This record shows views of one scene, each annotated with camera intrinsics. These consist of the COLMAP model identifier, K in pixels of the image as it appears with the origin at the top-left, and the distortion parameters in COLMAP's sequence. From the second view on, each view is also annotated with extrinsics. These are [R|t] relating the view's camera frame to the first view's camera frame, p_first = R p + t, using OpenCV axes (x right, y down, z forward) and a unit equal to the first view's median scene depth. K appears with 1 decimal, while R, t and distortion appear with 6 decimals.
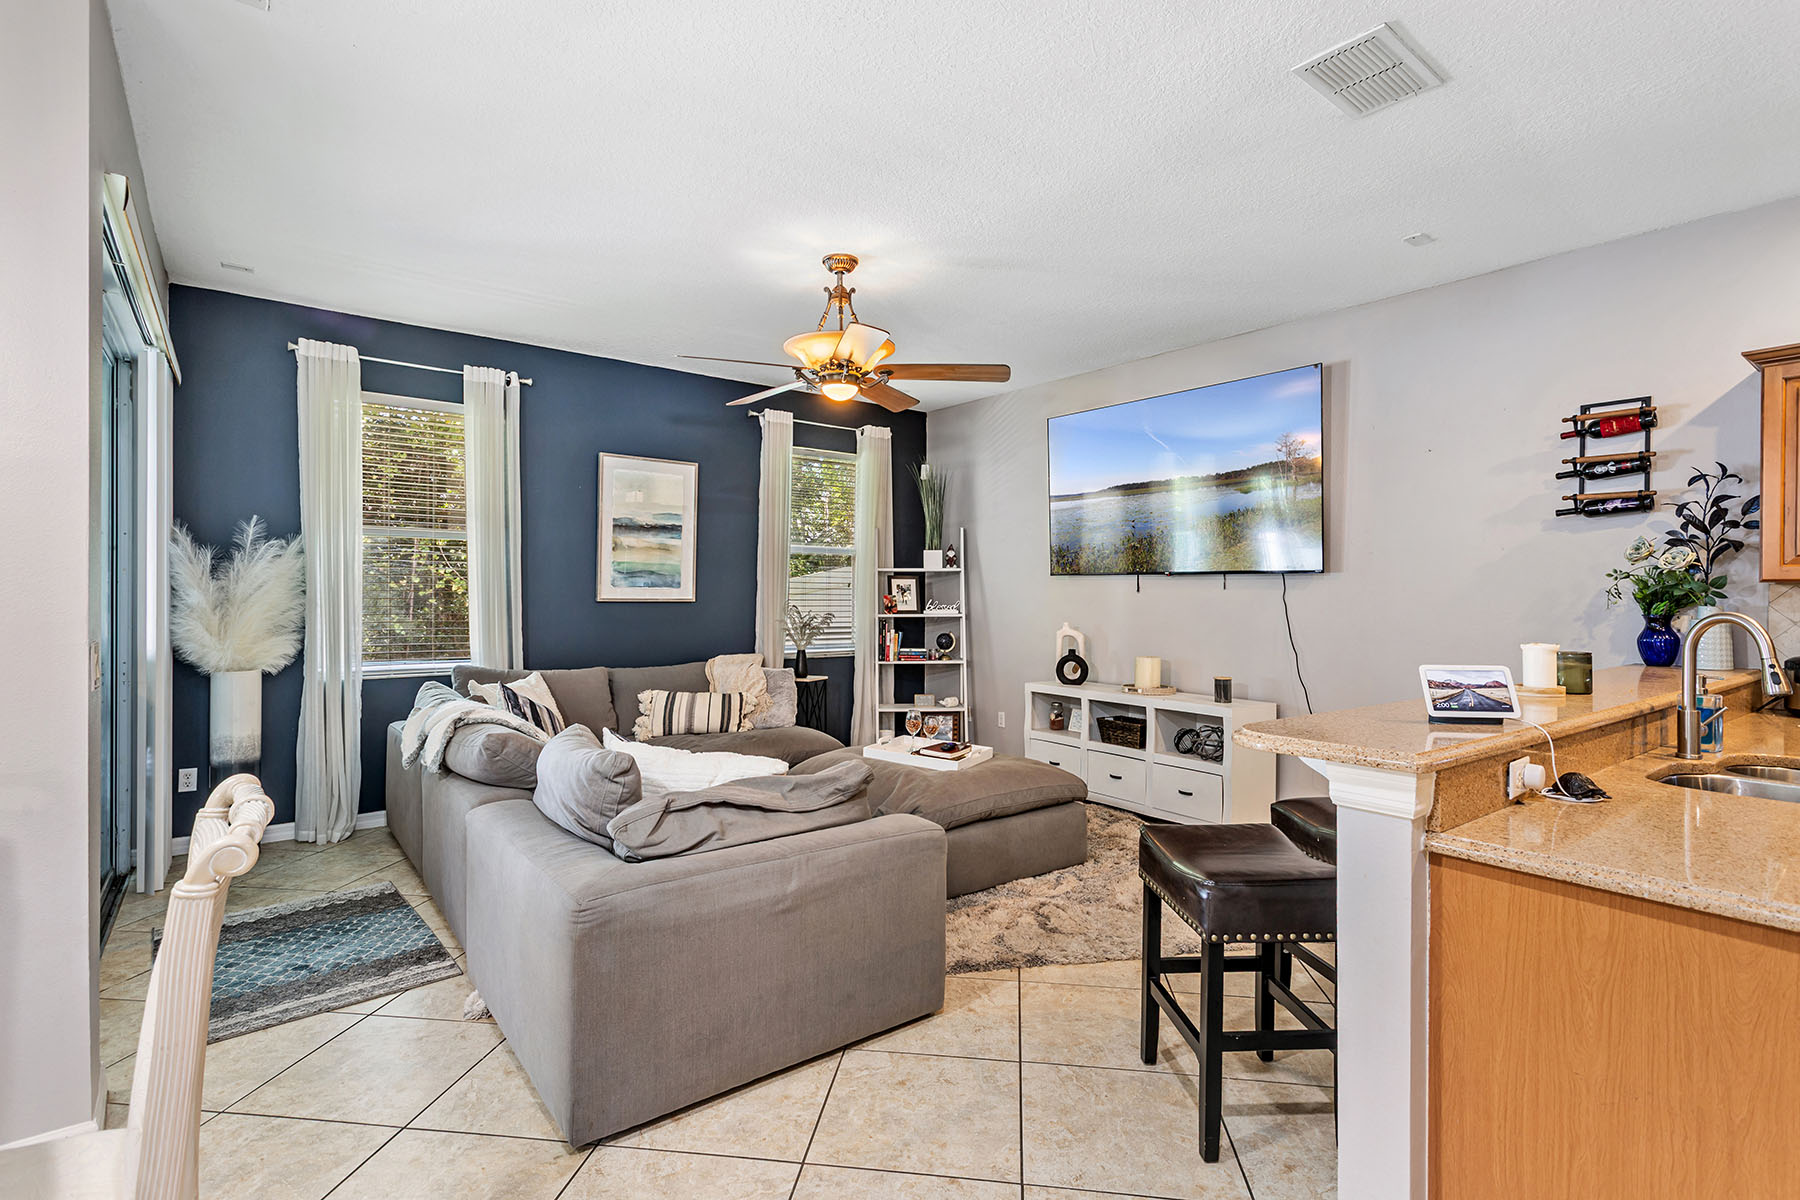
lens RADIAL K [[864.0, 0, 902.2], [0, 864.0, 593.0], [0, 0, 1]] dist [0.003200, 0.001393]
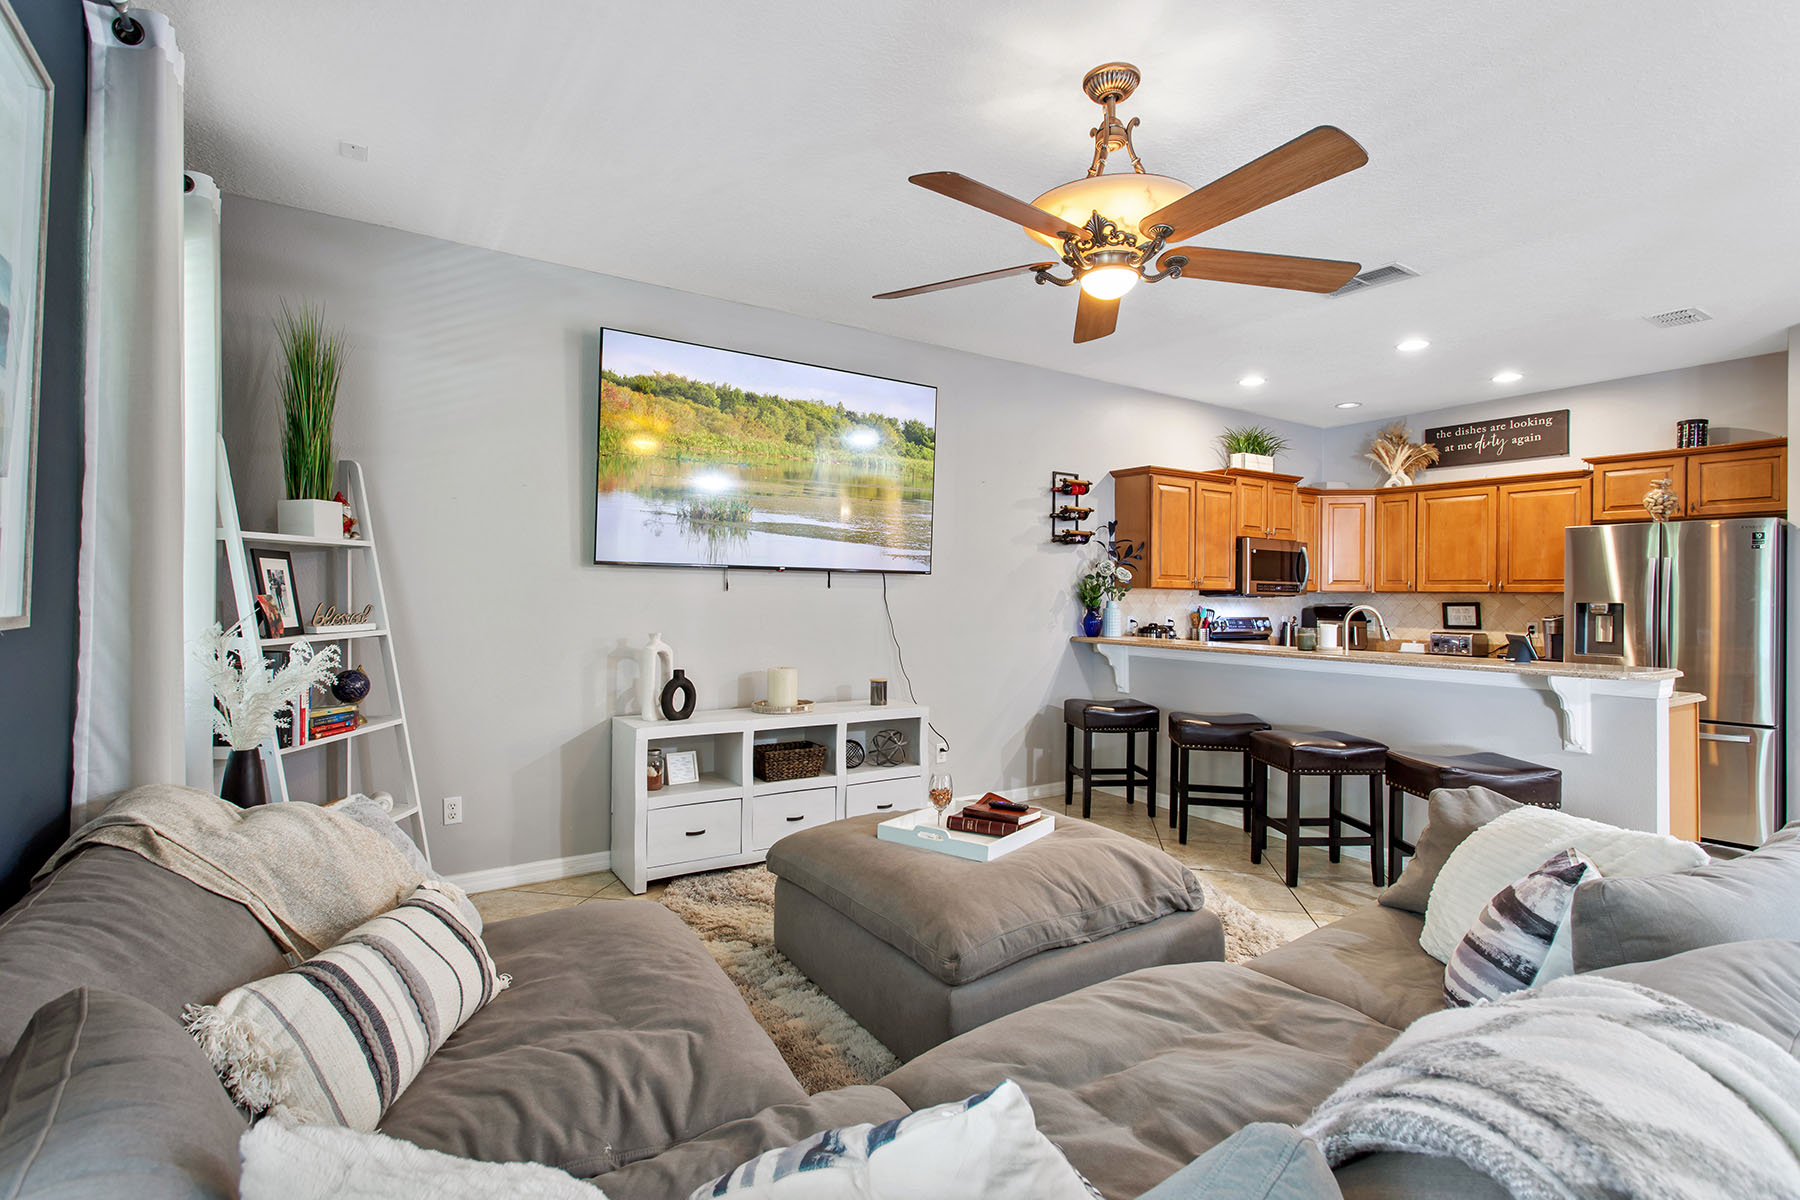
lens RADIAL K [[853.3, 0, 900.0], [0, 853.3, 600.0], [0, 0, 1]] dist [0.001487, 0.000543]
pose [[0.069778, -0.013451, 0.997472, -0.667733], [-0.009300, 0.999857, 0.014133, -0.006123], [-0.997519, -0.010263, 0.069643, 1.038451]]
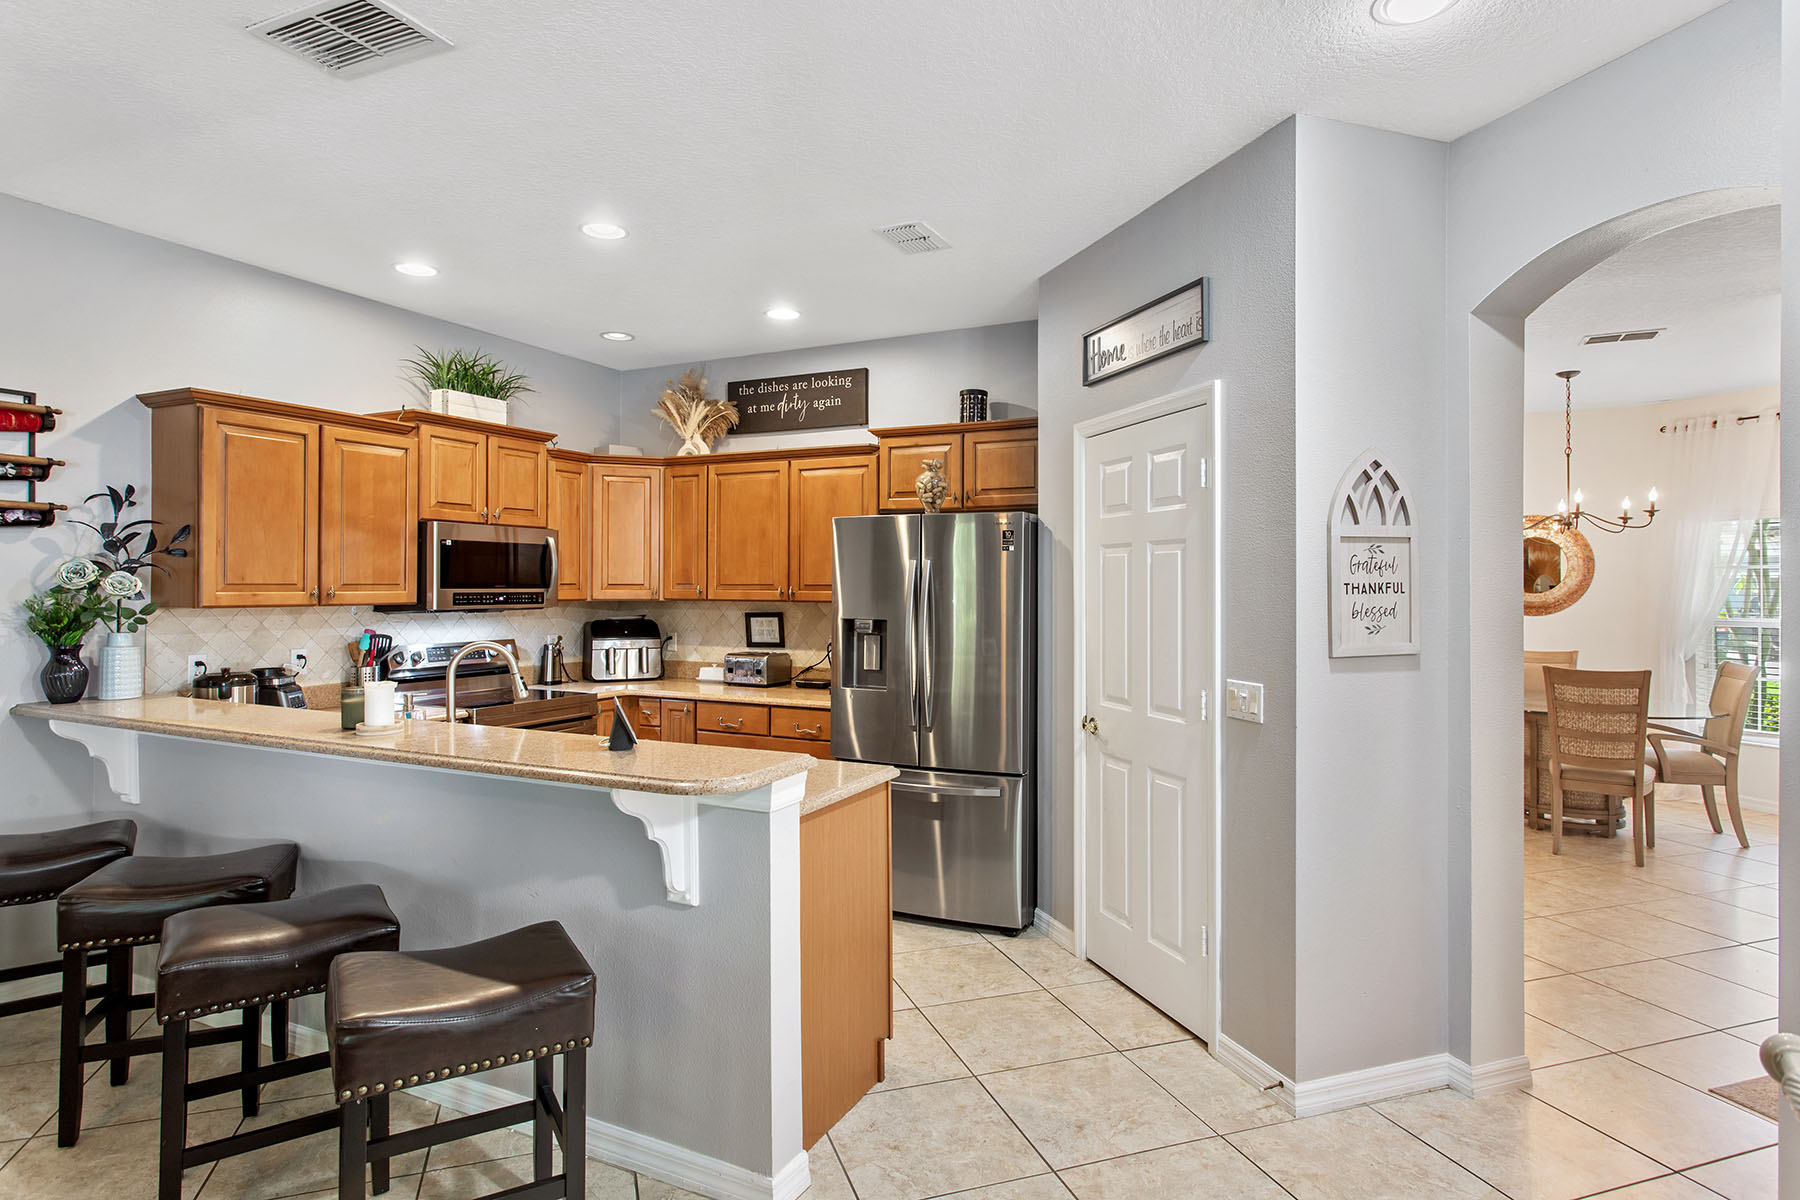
lens RADIAL K [[974.6, 0, 899.3], [0, 974.6, 575.2], [0, 0, 1]] dist [0.002700, 0.004338]
pose [[-0.442556, -0.001602, 0.896740, -0.337133], [-0.004177, 0.999991, -0.000275, -0.041112], [-0.896731, -0.003867, -0.442558, 0.558658]]
